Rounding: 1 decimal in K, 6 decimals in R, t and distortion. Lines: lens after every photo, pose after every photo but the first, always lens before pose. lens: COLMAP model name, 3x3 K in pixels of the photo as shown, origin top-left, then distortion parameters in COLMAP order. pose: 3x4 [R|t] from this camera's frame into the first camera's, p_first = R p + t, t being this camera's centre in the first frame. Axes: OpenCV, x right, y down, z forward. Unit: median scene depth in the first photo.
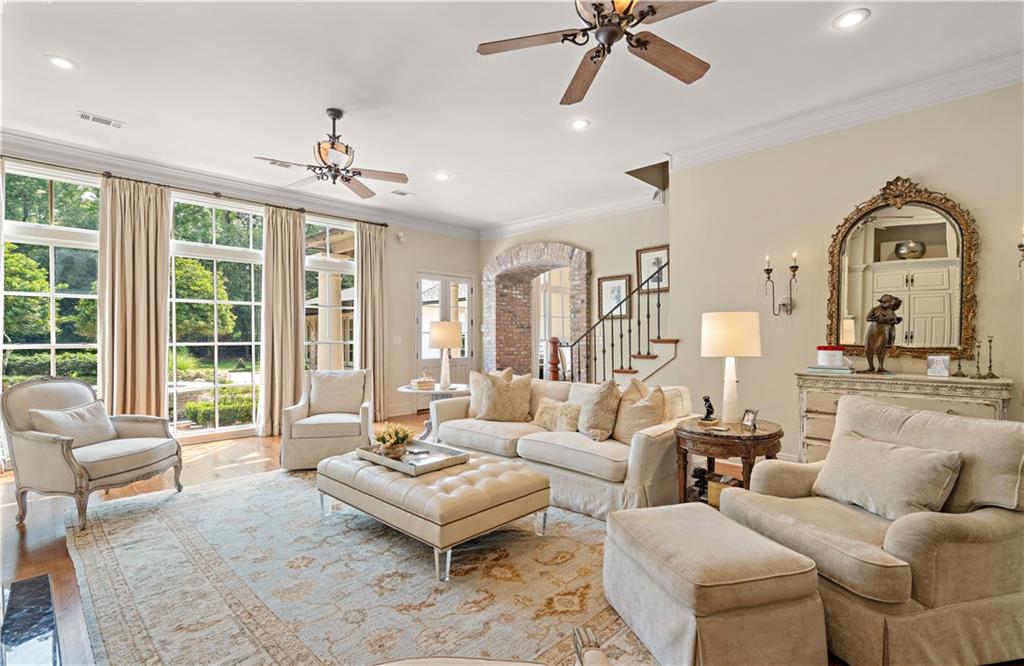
lens RADIAL K [[483.6, 0, 514.5], [0, 483.6, 340.4], [0, 0, 1]] dist [0.000487, -0.000068]
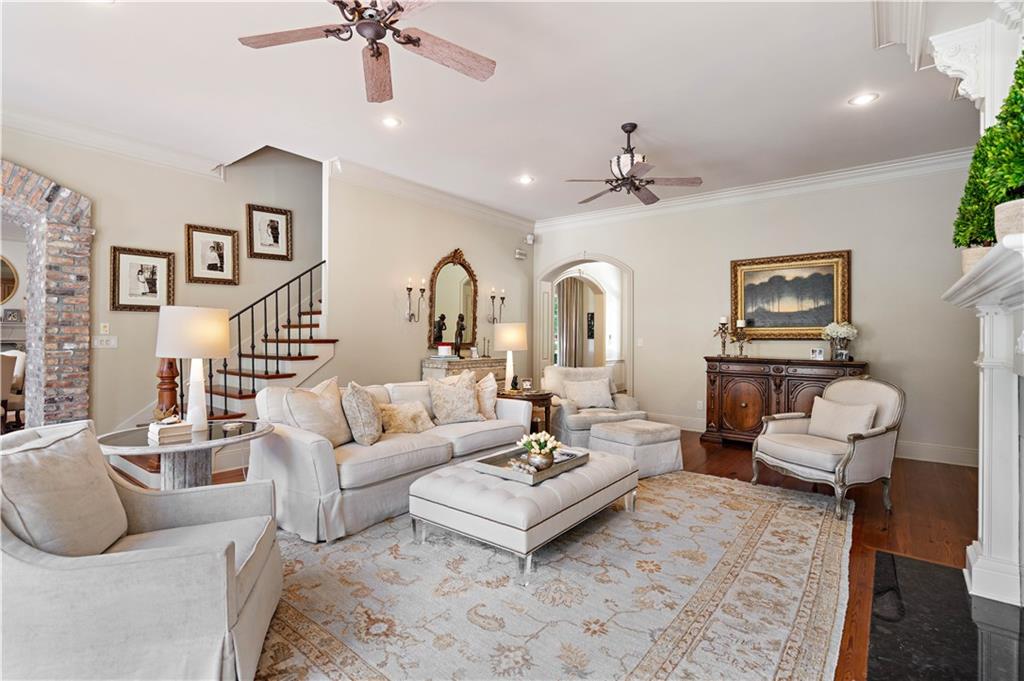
lens RADIAL K [[477.5, 0, 514.8], [0, 477.5, 331.4], [0, 0, 1]] dist [0.002418, -0.000002]
pose [[-0.102933, 0.009024, 0.994647, -0.861323], [0.001574, 0.999959, -0.008910, -0.011258], [-0.994687, 0.000648, -0.102943, 0.846833]]
